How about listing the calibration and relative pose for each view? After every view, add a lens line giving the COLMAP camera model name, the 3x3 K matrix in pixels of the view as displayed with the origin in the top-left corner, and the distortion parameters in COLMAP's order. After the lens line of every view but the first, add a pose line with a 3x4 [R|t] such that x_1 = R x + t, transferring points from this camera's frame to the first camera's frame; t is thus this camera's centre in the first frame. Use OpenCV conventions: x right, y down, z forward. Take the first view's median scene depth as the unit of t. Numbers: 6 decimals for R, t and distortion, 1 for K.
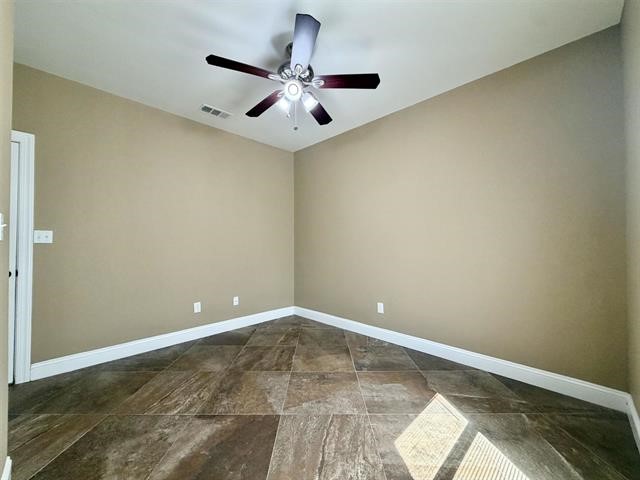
lens RADIAL K [[255.7, 0, 318.6], [0, 255.7, 240.7], [0, 0, 1]] dist [-0.000292, -0.000119]
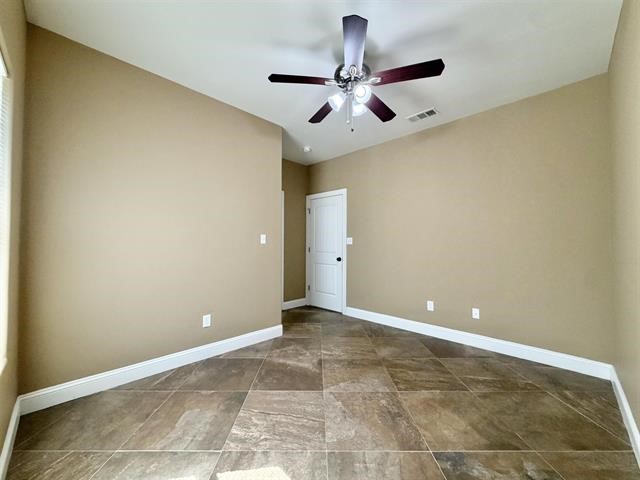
lens RADIAL K [[255.7, 0, 318.6], [0, 255.7, 240.7], [0, 0, 1]] dist [-0.000292, -0.000119]
pose [[0.007100, -0.012234, -0.999900, 0.857035], [0.012002, 0.999854, -0.012149, 0.003532], [0.999903, -0.011915, 0.007246, 0.810720]]
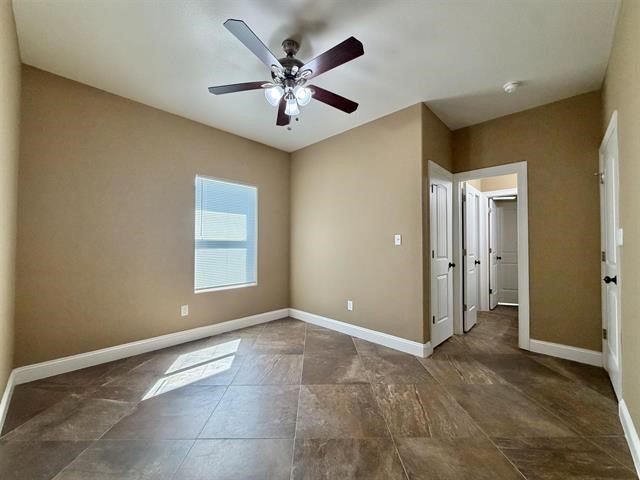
lens RADIAL K [[255.7, 0, 318.6], [0, 255.7, 240.7], [0, 0, 1]] dist [-0.000292, -0.000119]
pose [[-0.999847, -0.000906, -0.017452, -0.173364], [-0.000316, 0.999429, -0.033782, 0.024275], [0.017473, -0.033772, -0.999277, 1.866976]]
